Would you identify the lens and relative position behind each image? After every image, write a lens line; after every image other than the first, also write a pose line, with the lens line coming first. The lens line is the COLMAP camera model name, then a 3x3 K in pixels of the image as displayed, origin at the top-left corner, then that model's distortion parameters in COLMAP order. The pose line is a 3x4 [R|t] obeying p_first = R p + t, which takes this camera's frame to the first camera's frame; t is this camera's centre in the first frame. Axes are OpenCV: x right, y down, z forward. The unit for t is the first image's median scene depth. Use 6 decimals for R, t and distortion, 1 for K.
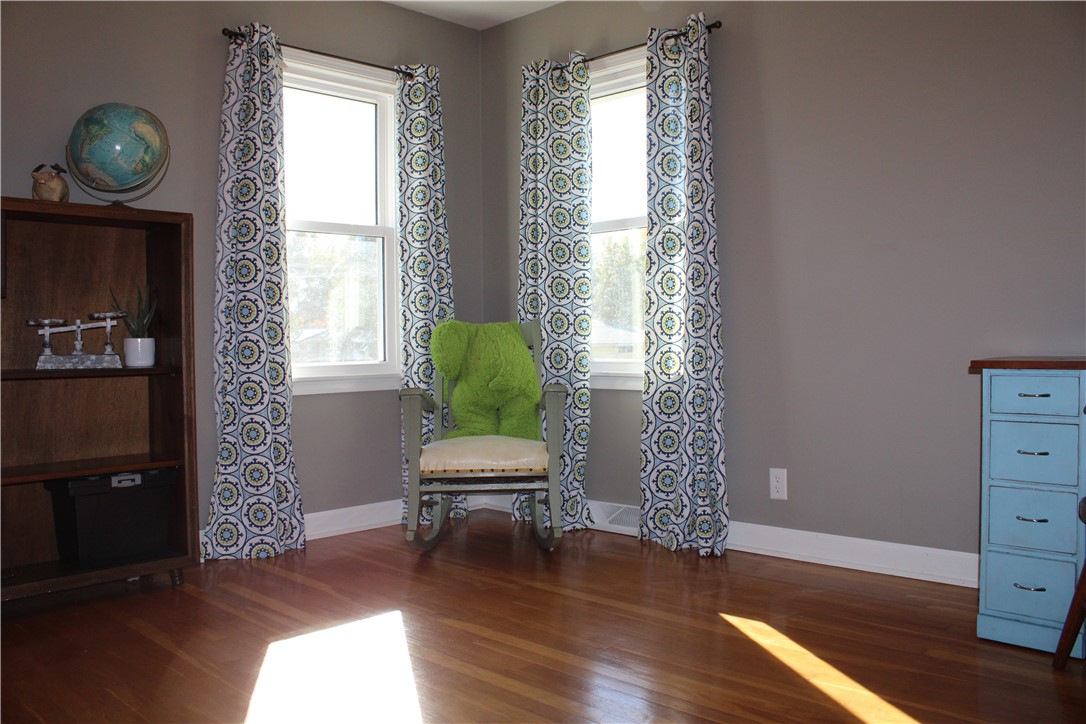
lens RADIAL K [[889.5, 0, 543.0], [0, 889.5, 362.0], [0, 0, 1]] dist [-0.173682, 0.146102]
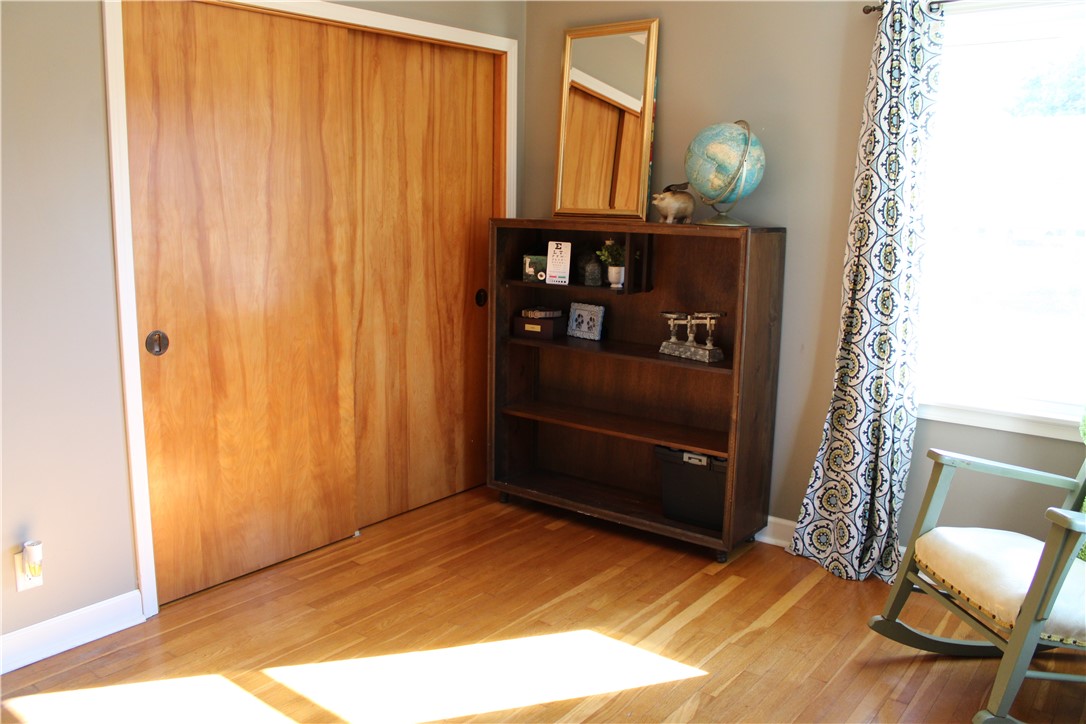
lens RADIAL K [[889.5, 0, 543.0], [0, 889.5, 362.0], [0, 0, 1]] dist [-0.173682, 0.146102]
pose [[0.106687, 0.191294, -0.975717, 0.627618], [-0.040277, 0.981344, 0.187994, -0.205031], [0.993477, 0.019242, 0.112401, 0.651725]]
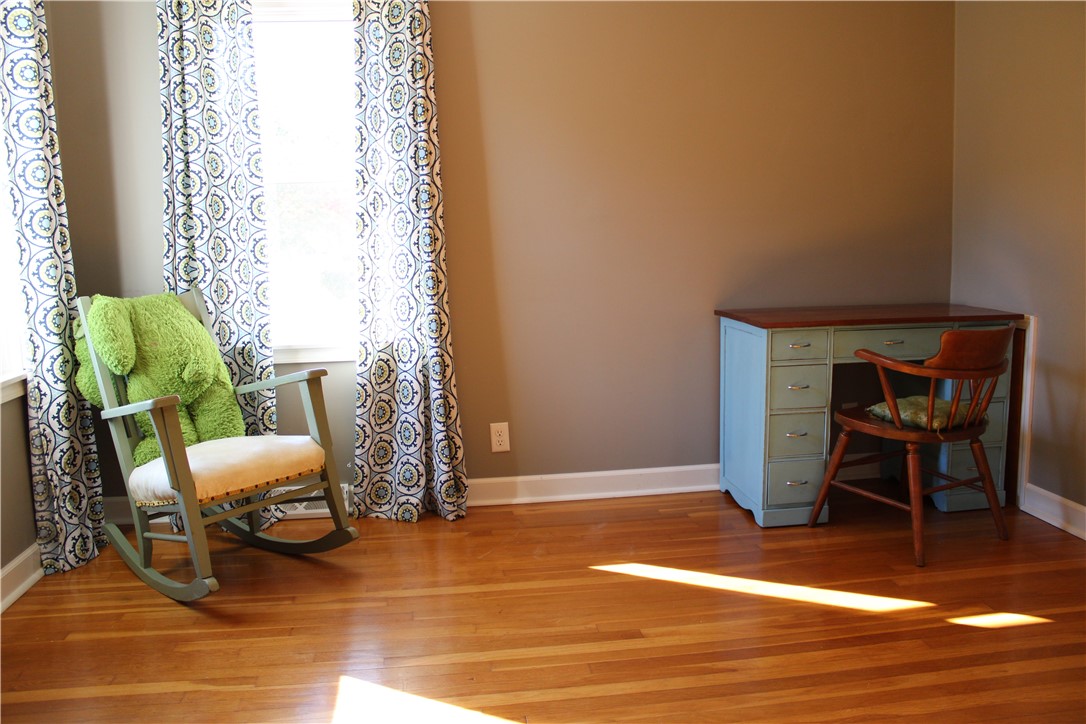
lens RADIAL K [[889.5, 0, 543.0], [0, 889.5, 362.0], [0, 0, 1]] dist [-0.173682, 0.146102]
pose [[0.624881, -0.116955, 0.771910, -0.594363], [0.029576, 0.991552, 0.126291, -0.098460], [-0.780160, -0.056086, 0.623061, 0.329425]]
